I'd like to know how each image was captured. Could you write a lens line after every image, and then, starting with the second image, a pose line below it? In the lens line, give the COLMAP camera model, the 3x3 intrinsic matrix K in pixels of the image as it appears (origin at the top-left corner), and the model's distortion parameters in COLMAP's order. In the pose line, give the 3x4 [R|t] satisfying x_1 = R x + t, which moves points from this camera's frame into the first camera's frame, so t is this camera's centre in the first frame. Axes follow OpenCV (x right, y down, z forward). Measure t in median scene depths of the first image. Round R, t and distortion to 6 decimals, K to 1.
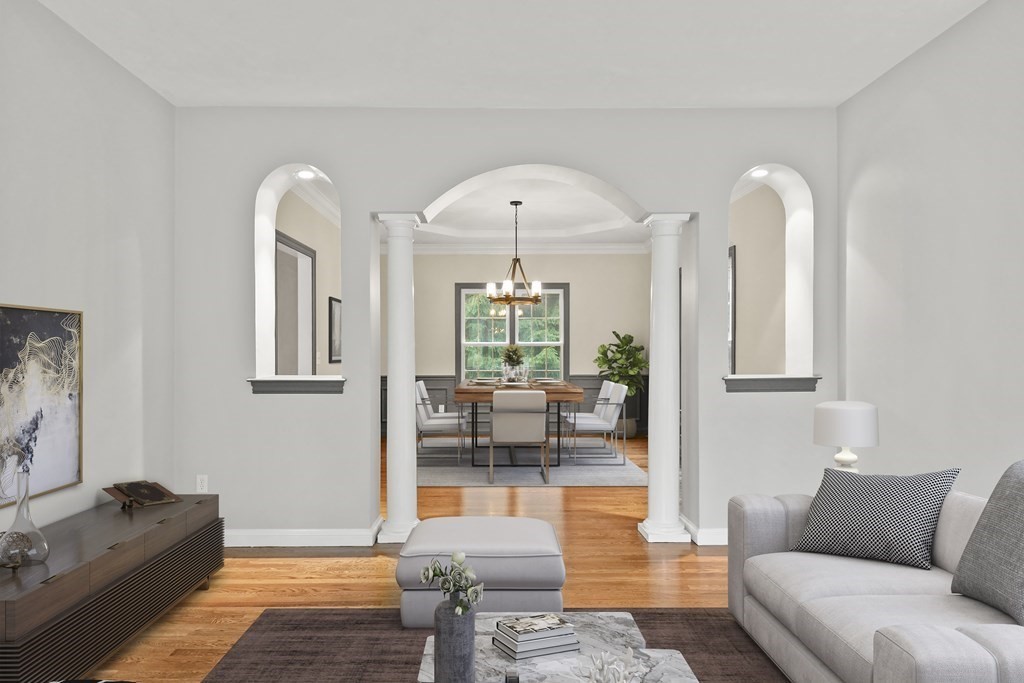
lens RADIAL K [[604.9, 0, 512.0], [0, 604.9, 341.5], [0, 0, 1]] dist [0.104239, -0.116699]
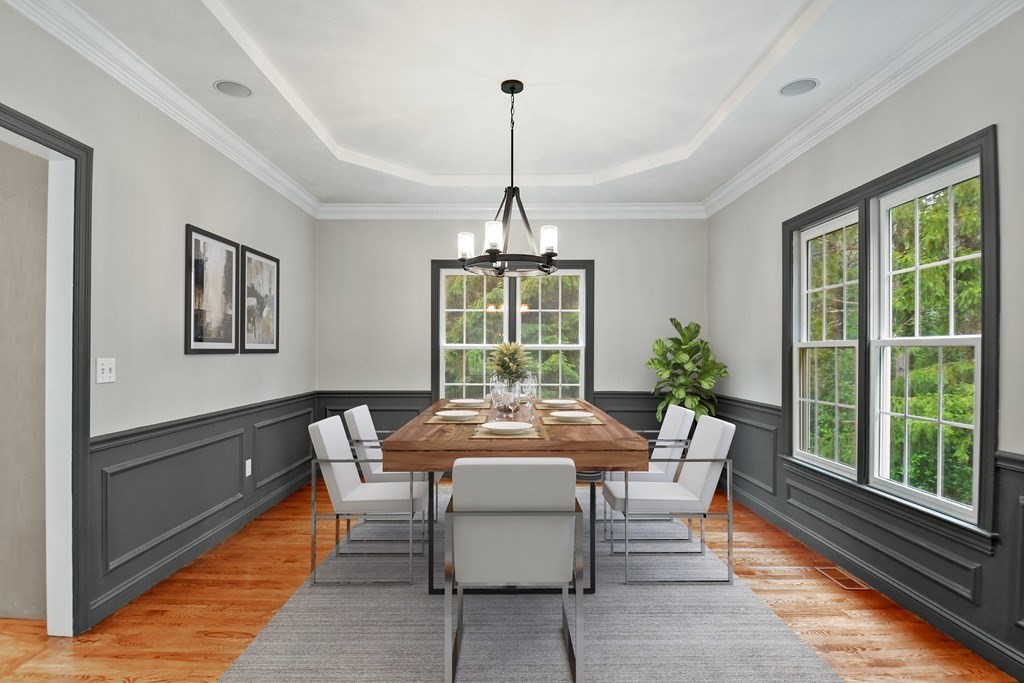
lens RADIAL K [[551.6, 0, 512.0], [0, 551.6, 341.5], [0, 0, 1]] dist [0.000607, -0.000040]
pose [[0.999838, 0.001697, -0.017892, 0.011807], [-0.001892, 0.999939, -0.010887, 0.005452], [0.017873, 0.010919, 0.999781, 0.362978]]
